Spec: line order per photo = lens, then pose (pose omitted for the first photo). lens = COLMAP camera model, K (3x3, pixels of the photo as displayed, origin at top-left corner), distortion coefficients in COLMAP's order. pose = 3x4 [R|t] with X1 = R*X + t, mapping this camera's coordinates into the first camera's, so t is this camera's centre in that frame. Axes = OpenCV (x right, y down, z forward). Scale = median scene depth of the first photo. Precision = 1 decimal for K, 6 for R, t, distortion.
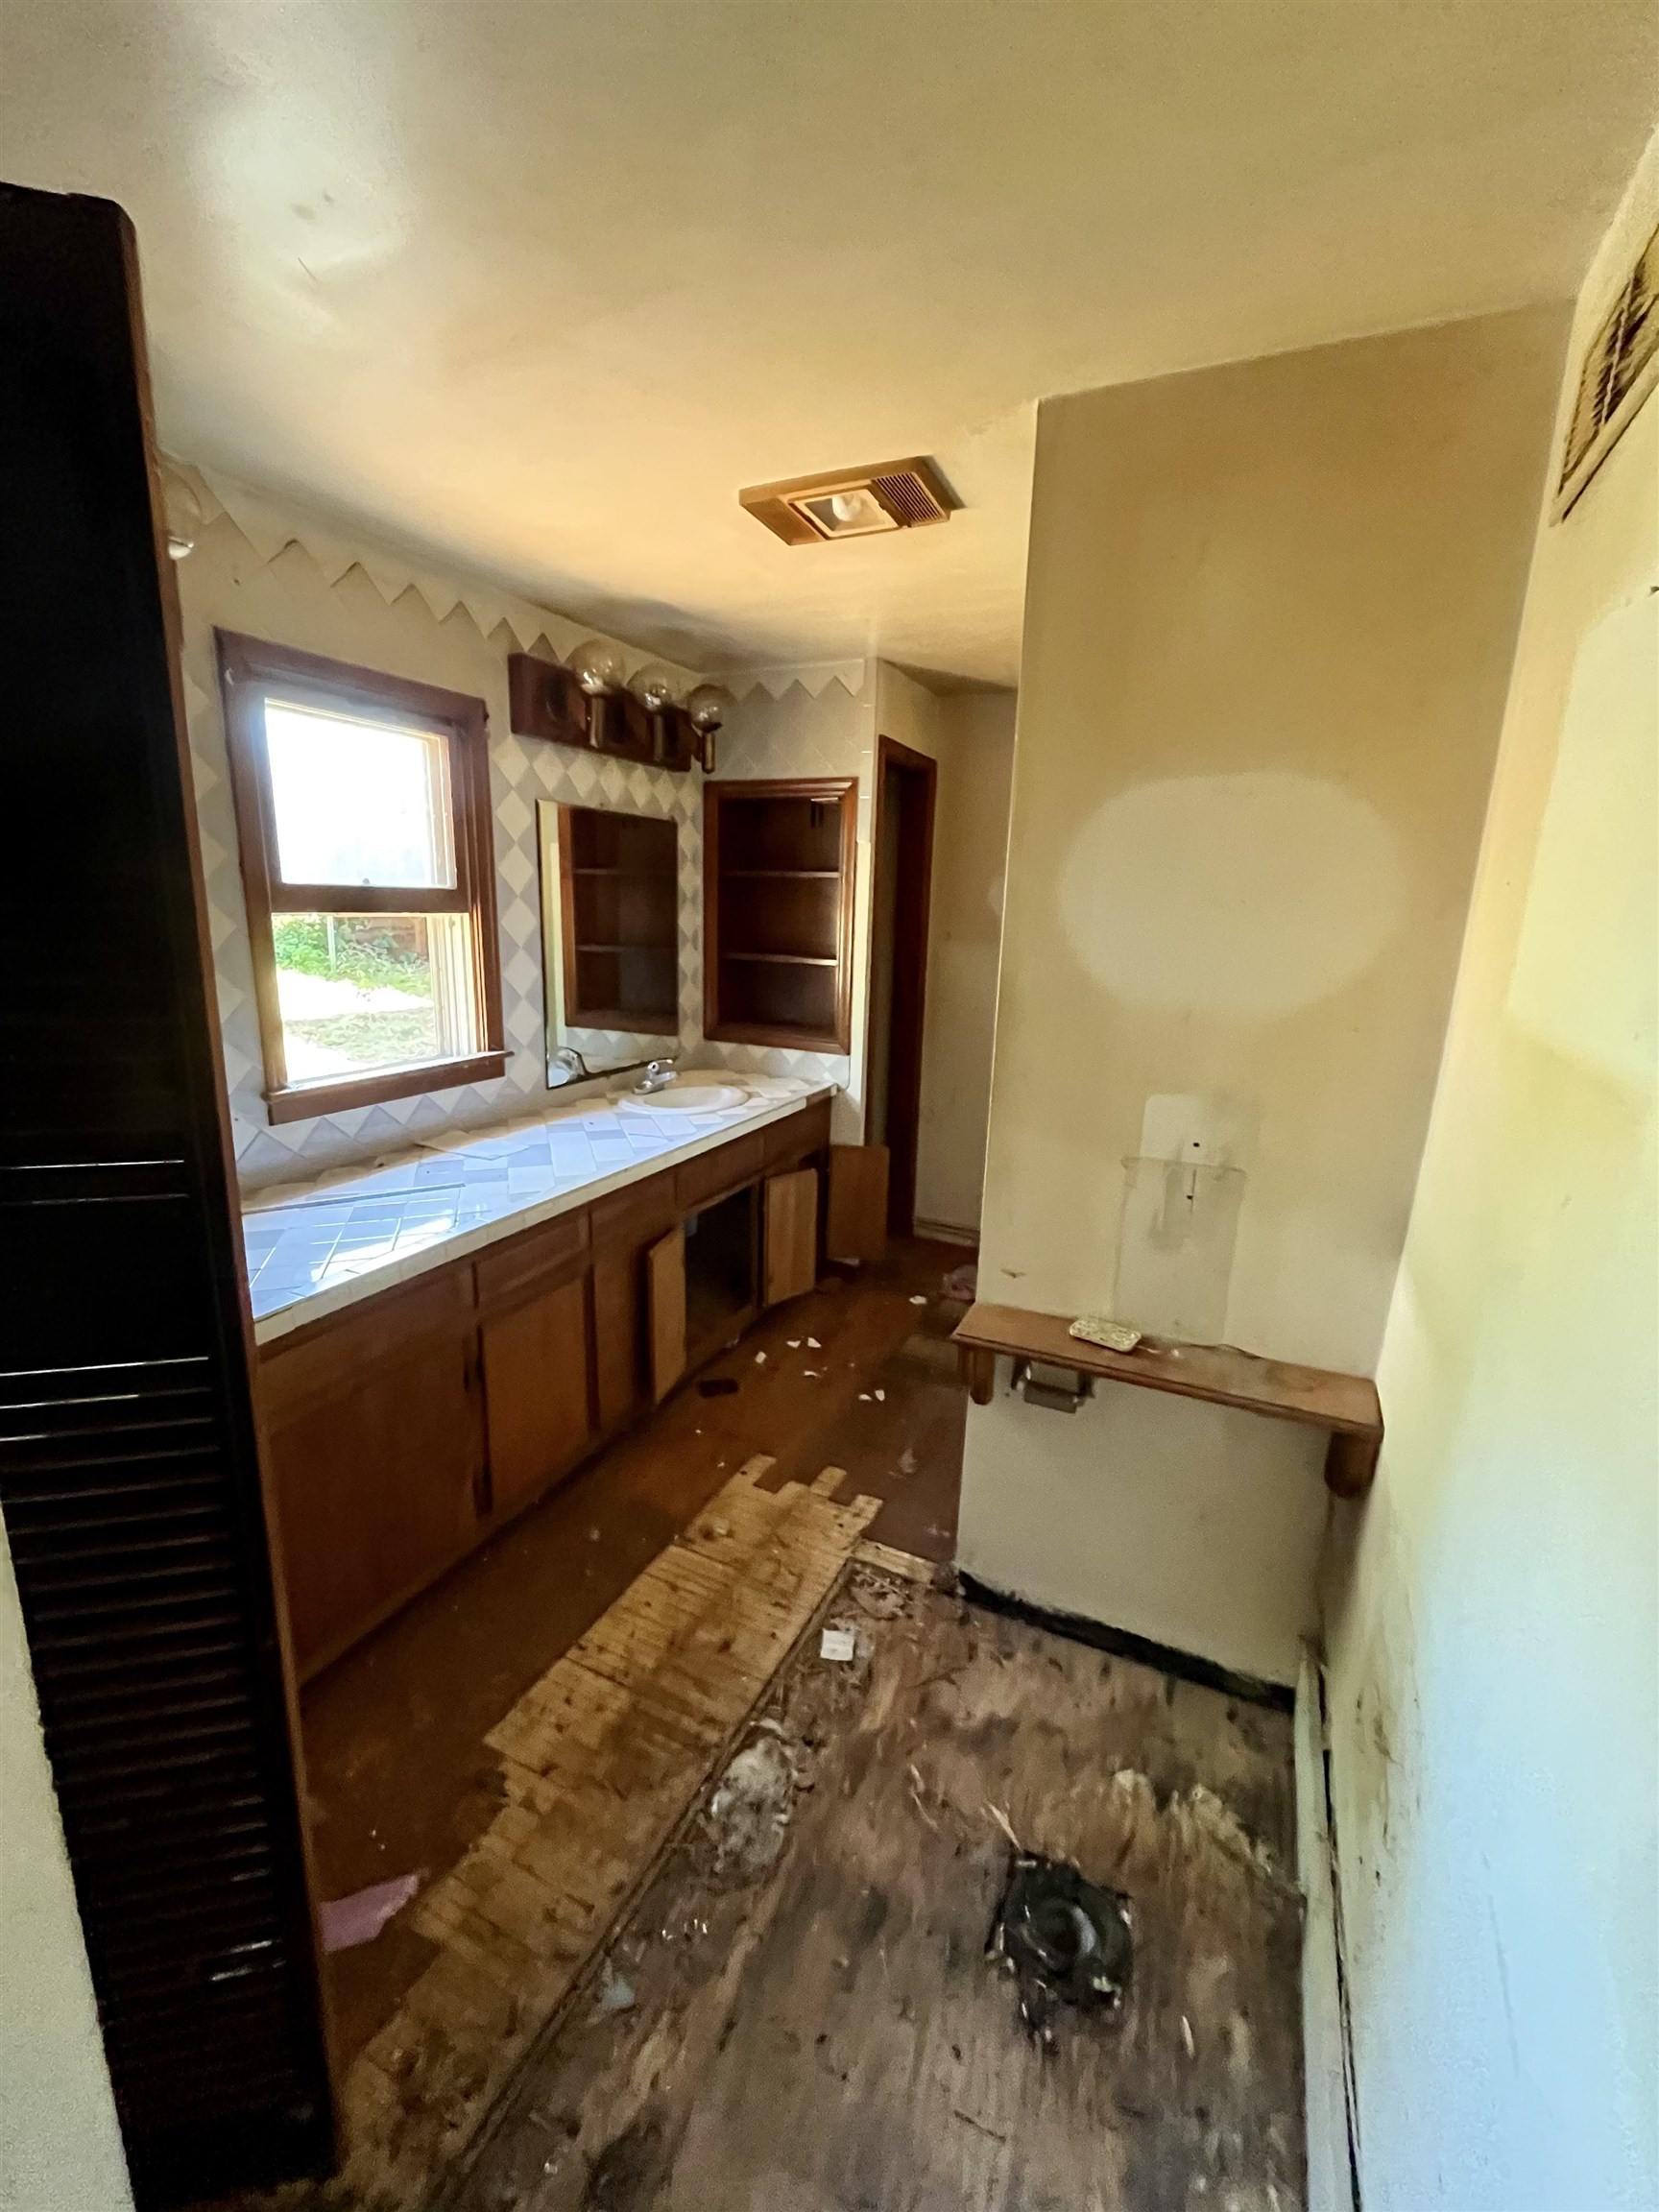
lens RADIAL K [[898.3, 0, 826.6], [0, 898.3, 1103.7], [0, 0, 1]] dist [-0.002549, 0.000117]
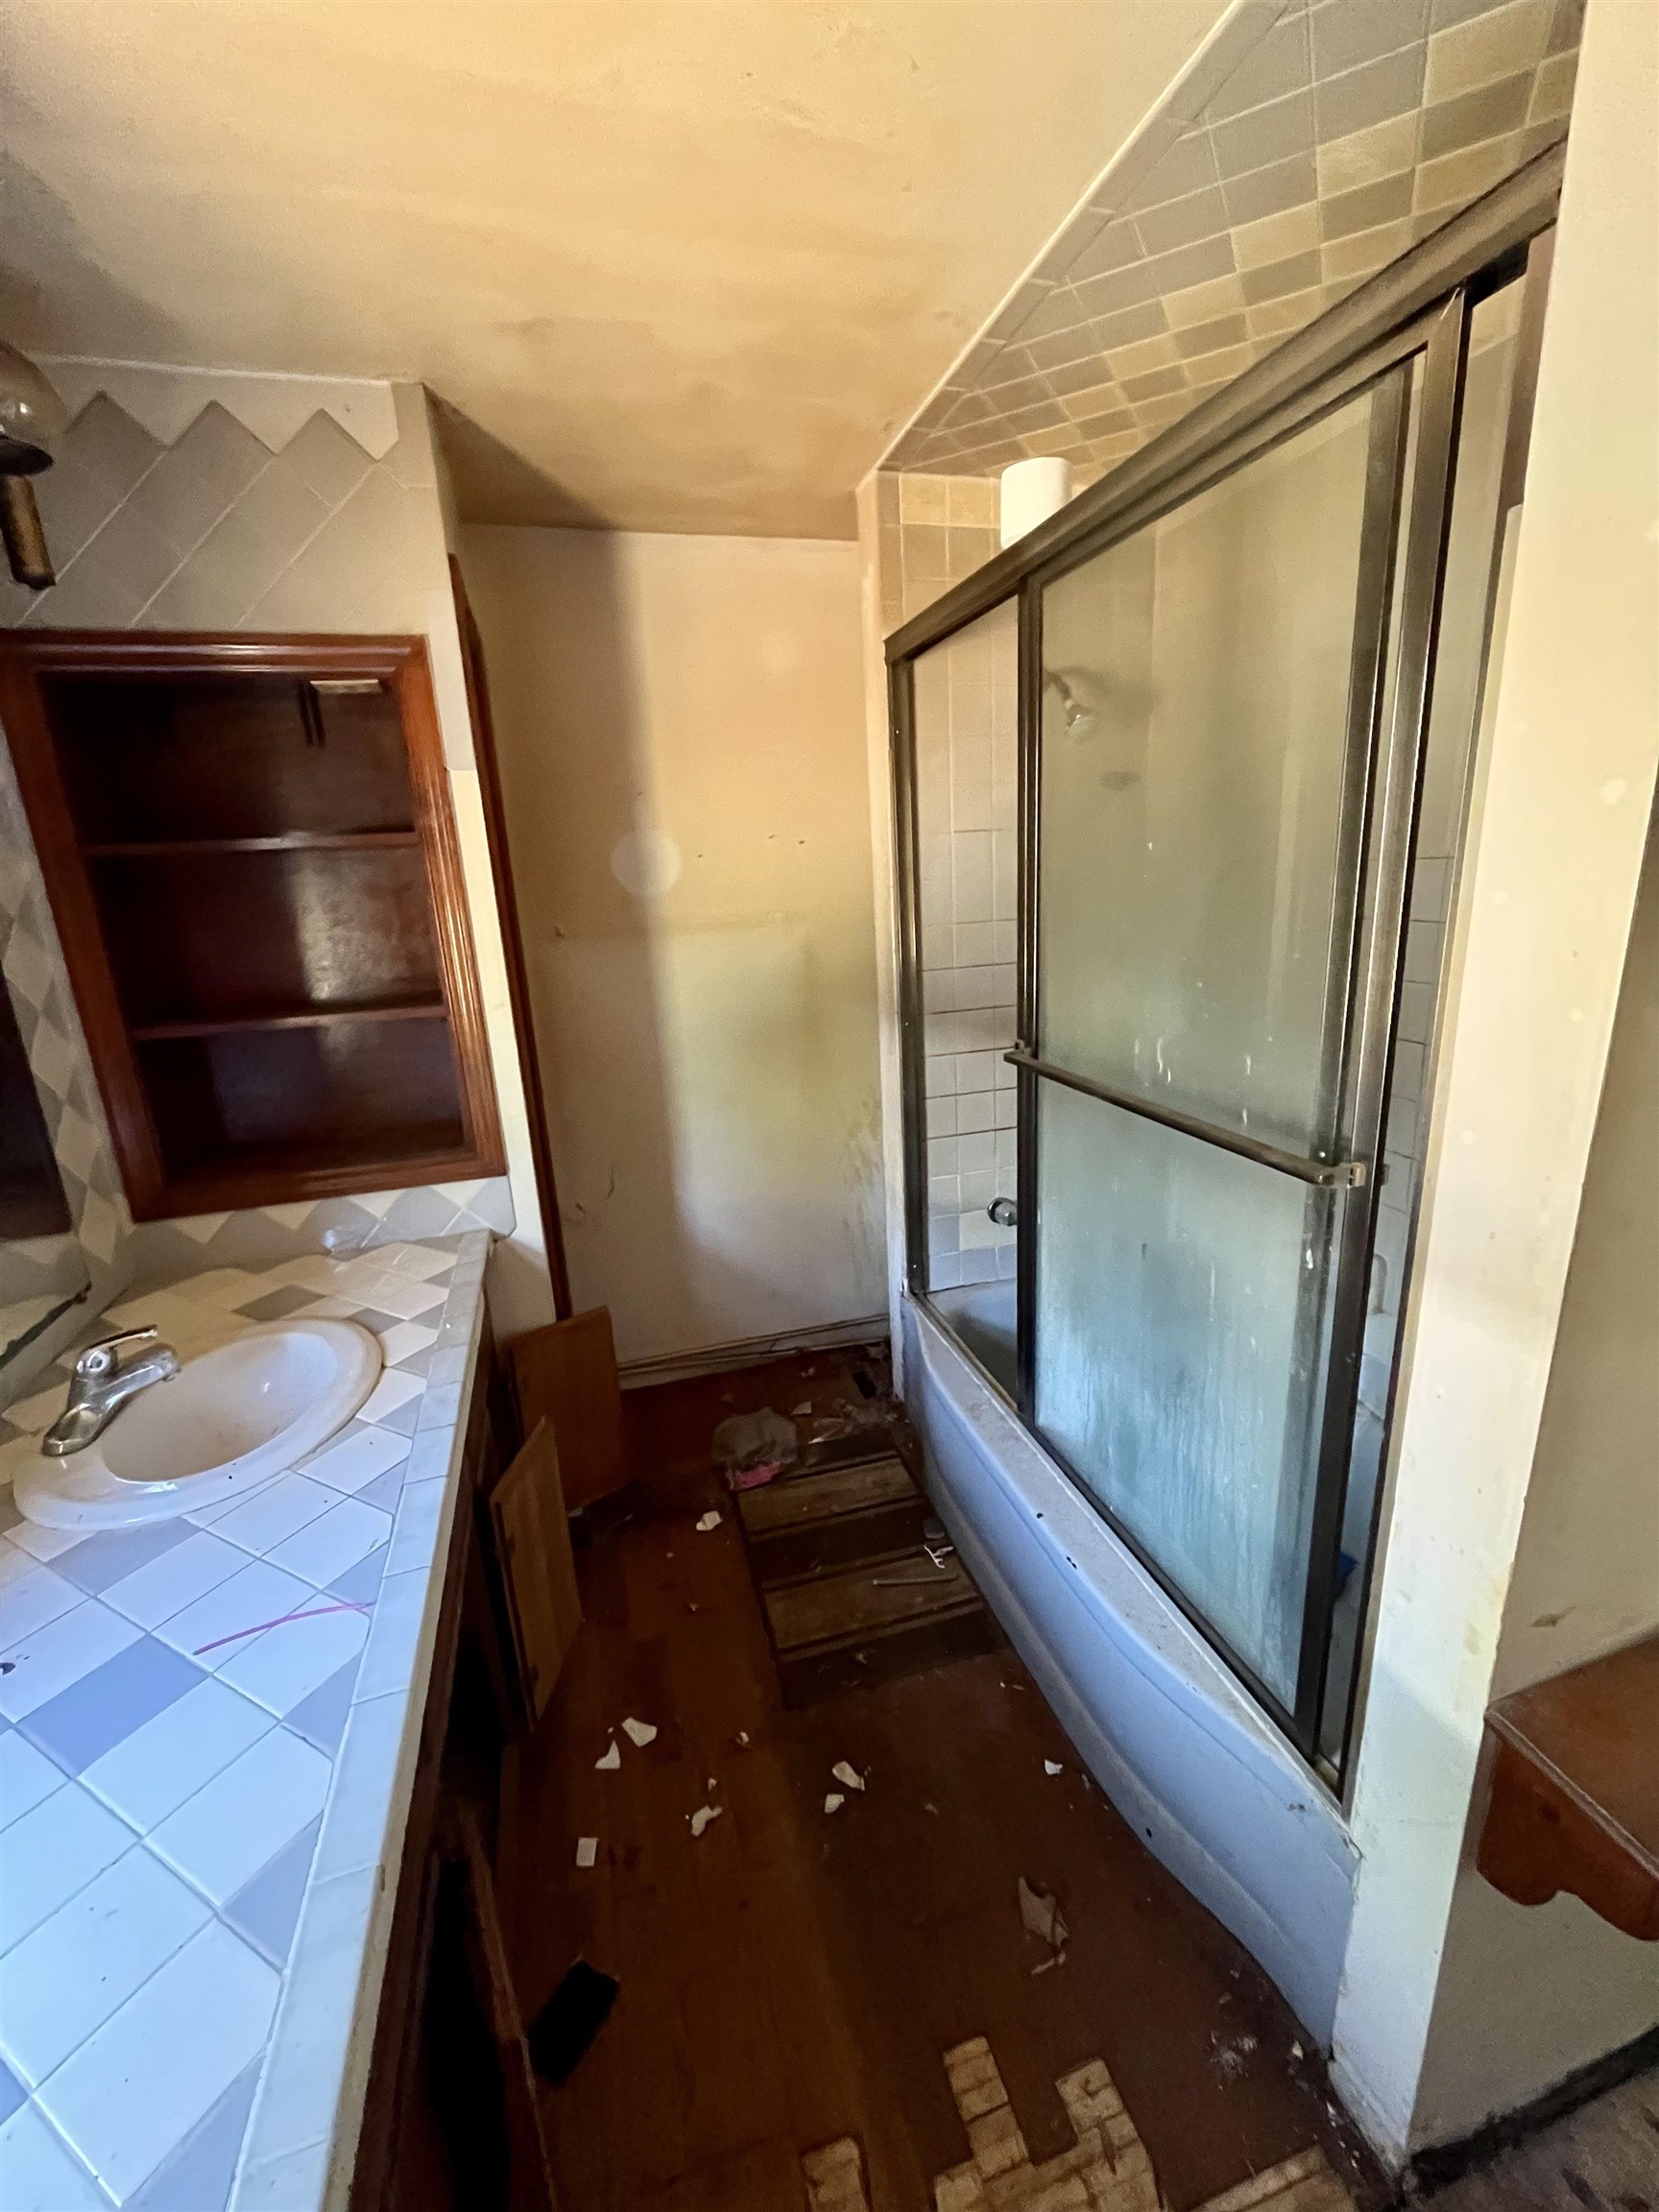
lens RADIAL K [[898.3, 0, 830.6], [0, 898.3, 1103.4], [0, 0, 1]] dist [-0.002549, 0.000117]
pose [[0.736428, -0.233231, 0.635041, -0.170958], [0.219727, 0.970263, 0.101540, -0.111537], [-0.639839, 0.064758, 0.765776, 0.481781]]
